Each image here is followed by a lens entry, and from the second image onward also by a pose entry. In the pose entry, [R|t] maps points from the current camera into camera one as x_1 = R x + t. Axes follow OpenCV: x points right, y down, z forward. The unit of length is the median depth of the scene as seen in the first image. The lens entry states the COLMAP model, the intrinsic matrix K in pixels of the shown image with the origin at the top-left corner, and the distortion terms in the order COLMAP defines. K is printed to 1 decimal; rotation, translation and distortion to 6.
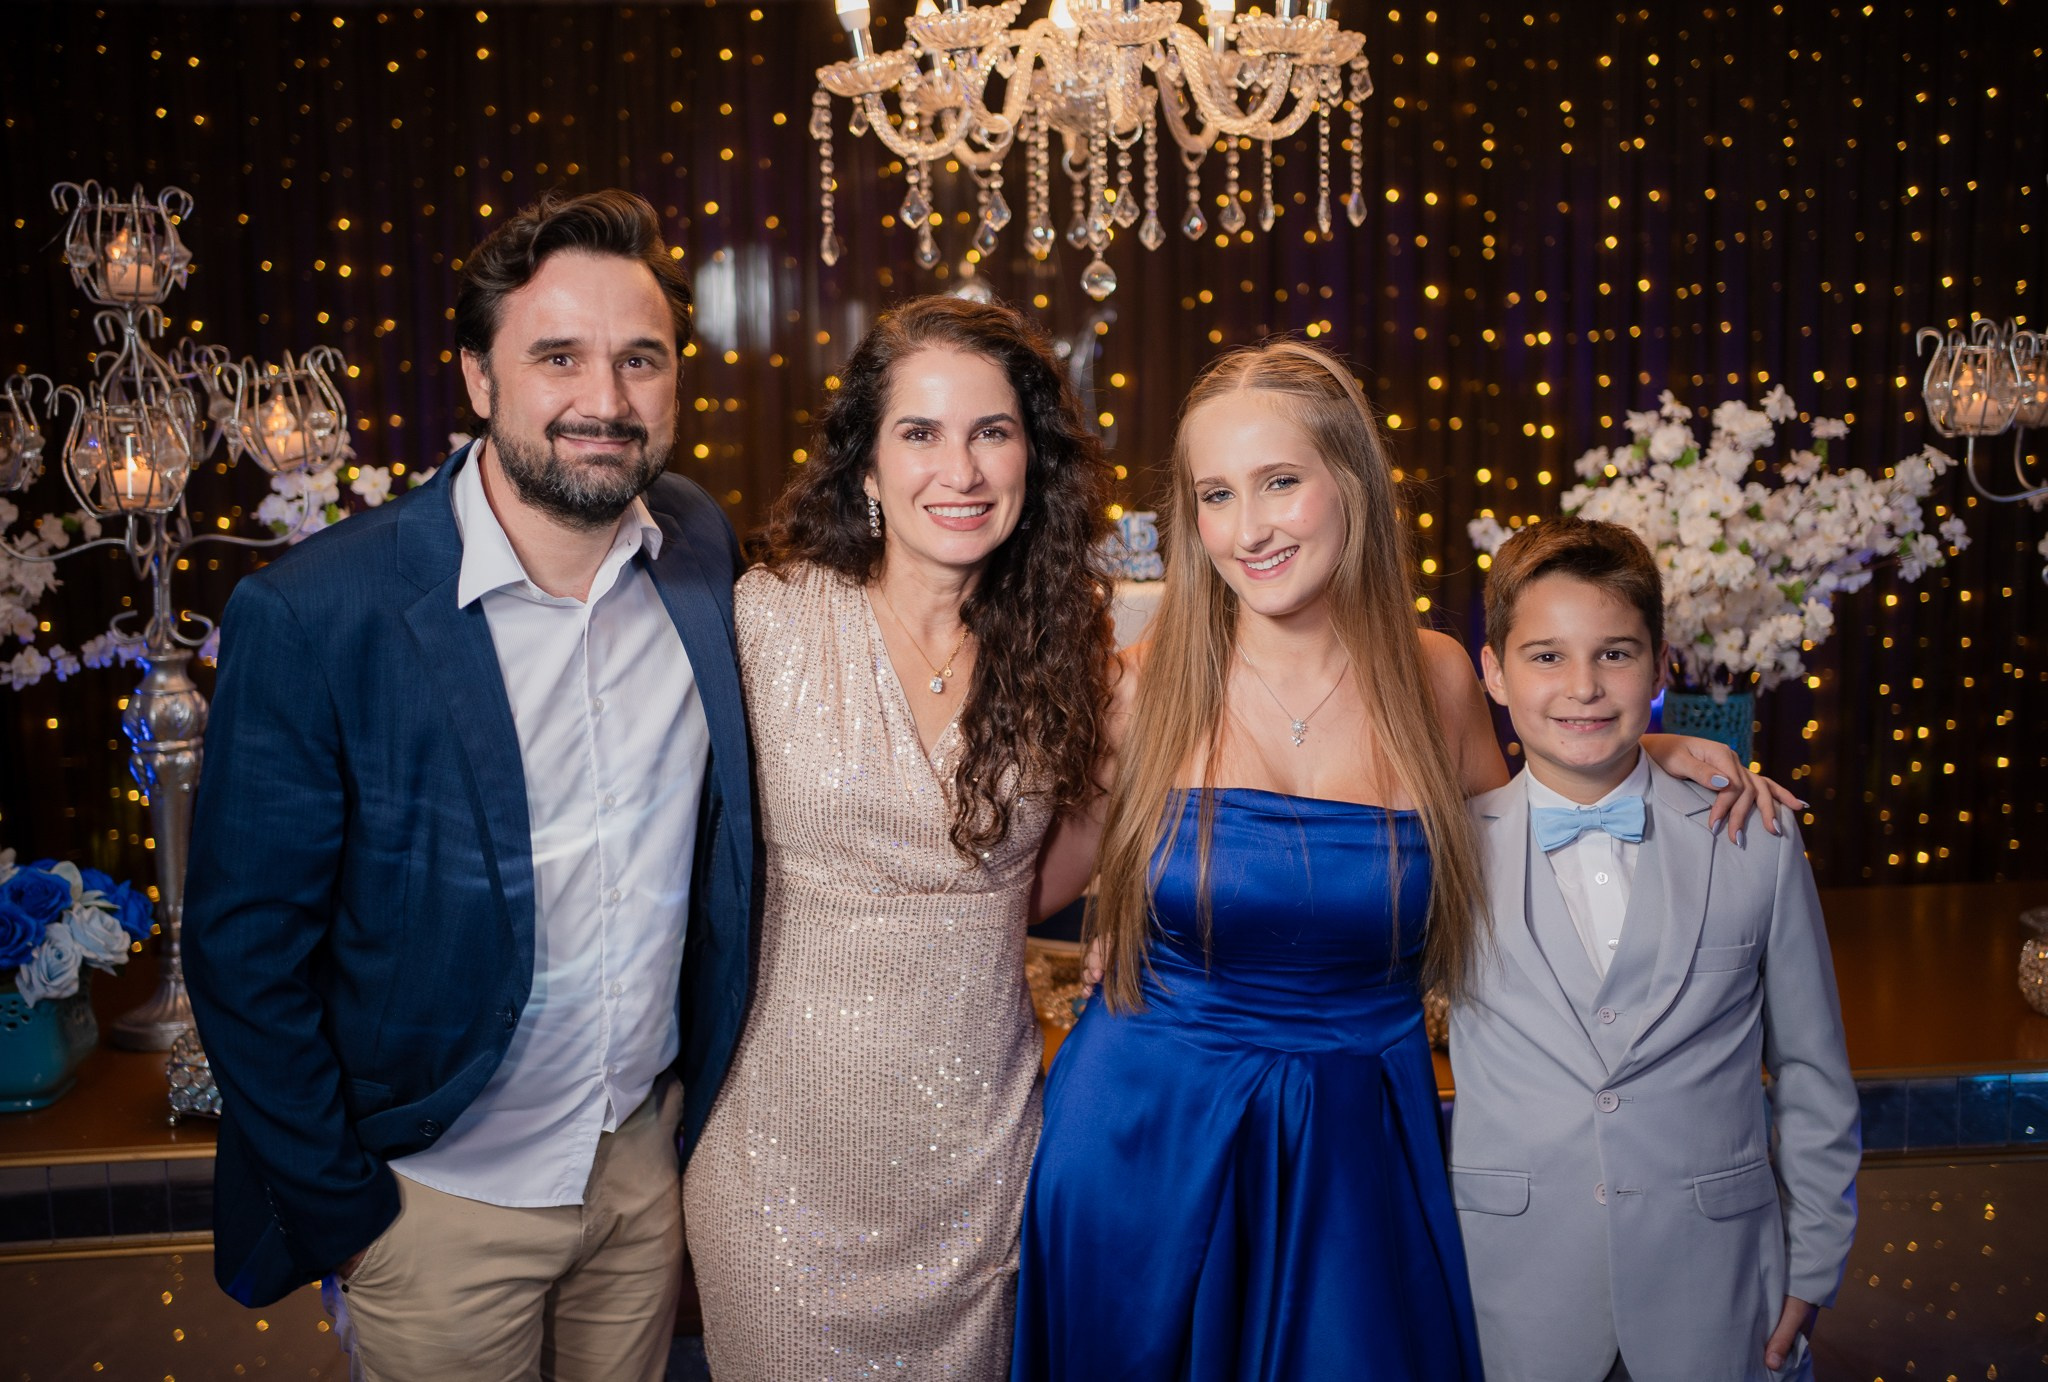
lens RADIAL K [[2177.2, 0, 1061.6], [0, 2177.2, 688.9], [0, 0, 1]] dist [-0.023200, 0.142061]
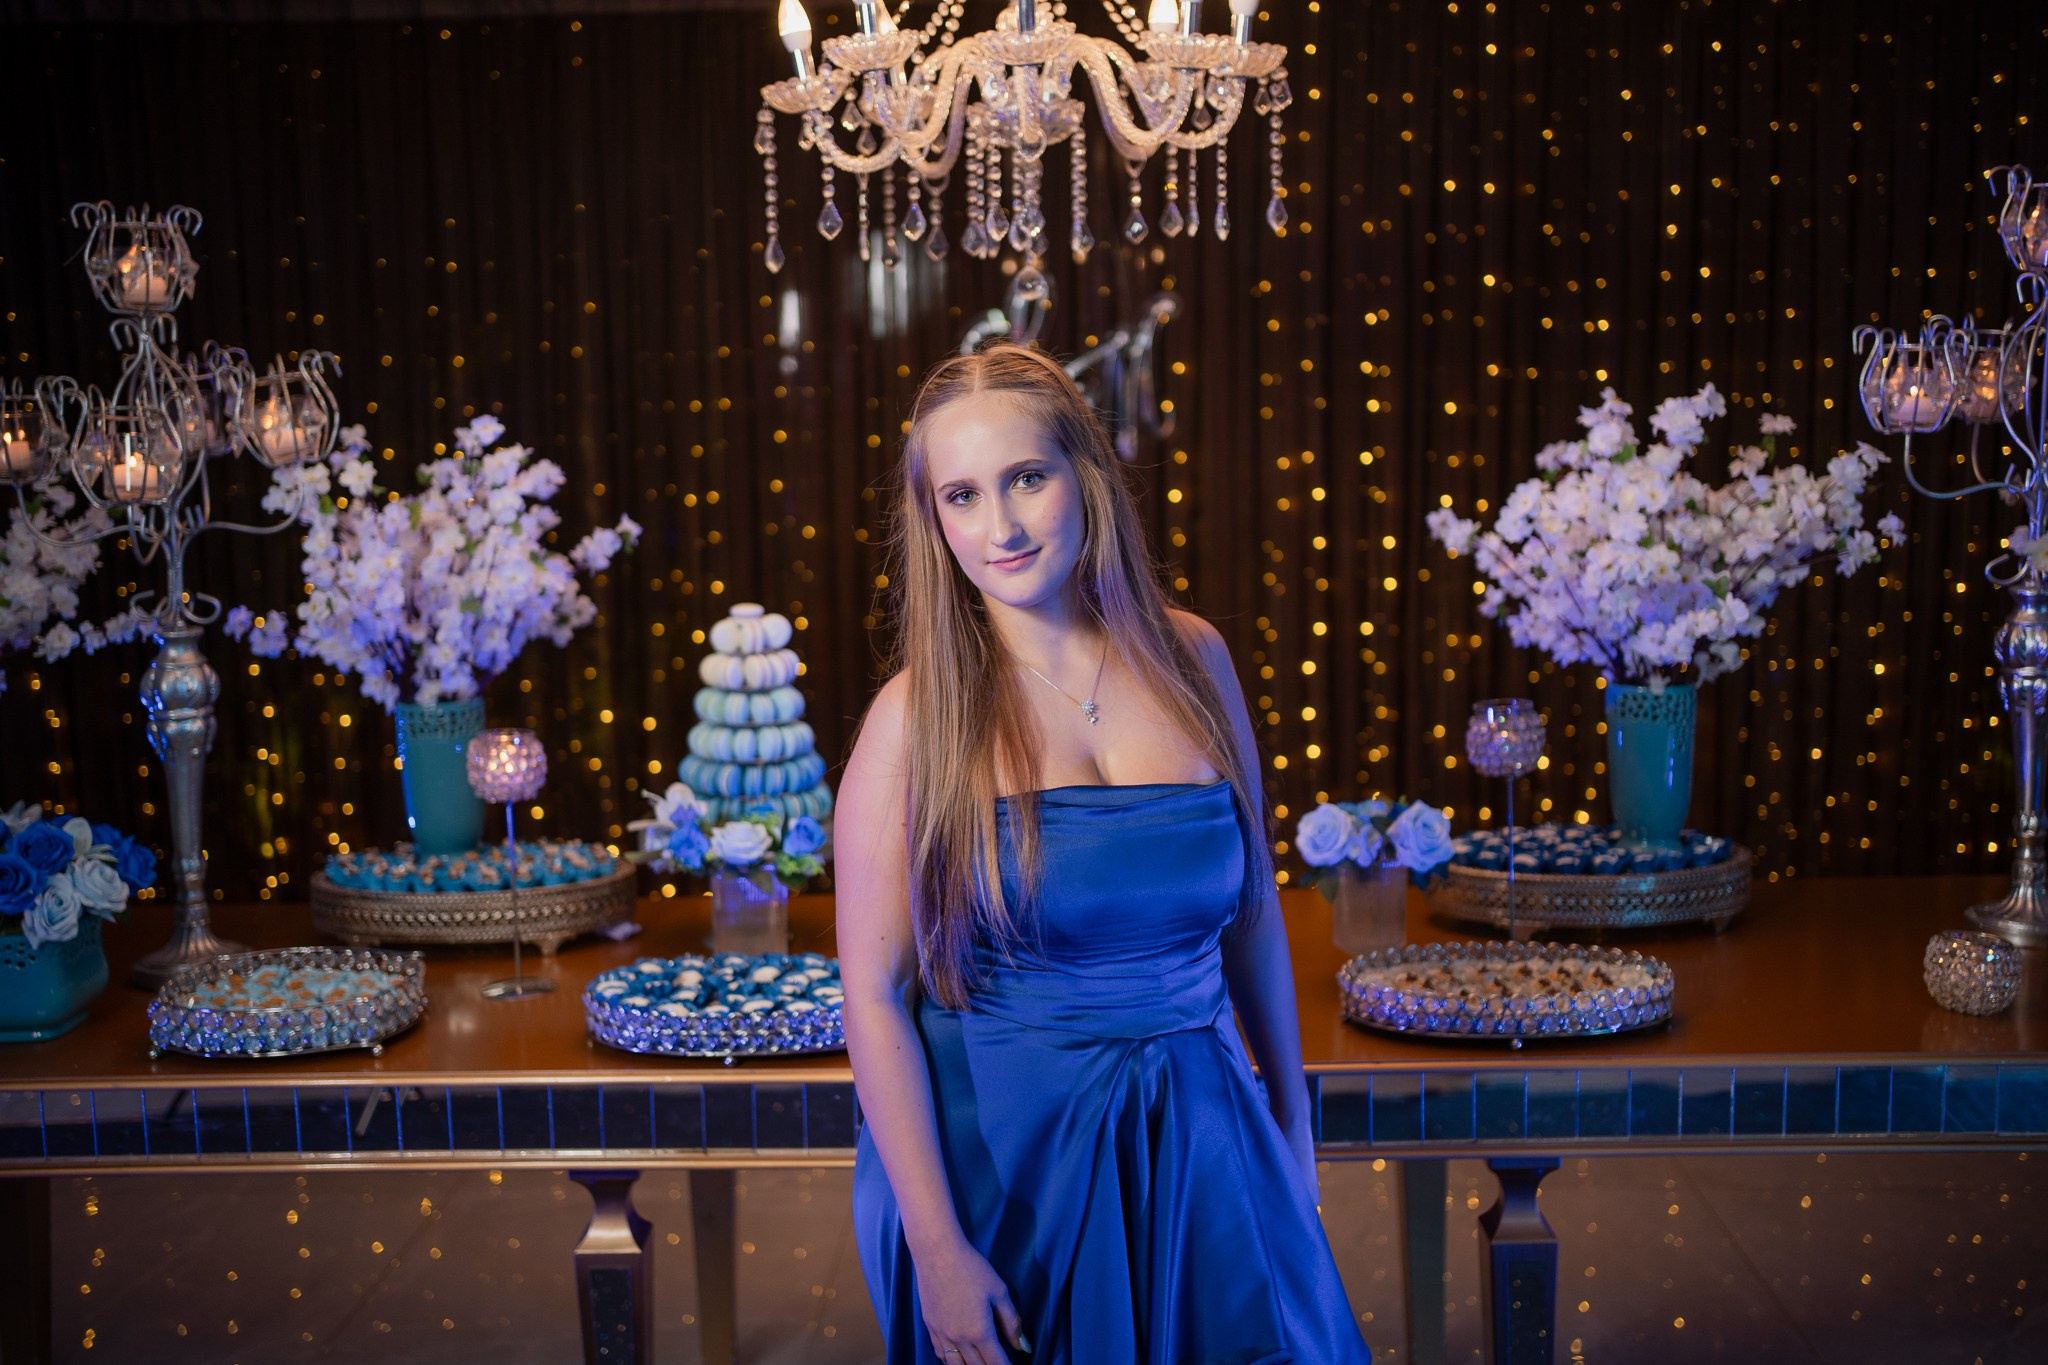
lens RADIAL K [[2131.3, 0, 1028.0], [0, 2131.3, 684.0], [0, 0, 1]] dist [-0.026047, 0.155002]
pose [[0.994472, 0.013730, -0.104105, 0.118352], [-0.012486, 0.999843, 0.012598, -0.007528], [0.104261, -0.011229, 0.994487, -0.023349]]
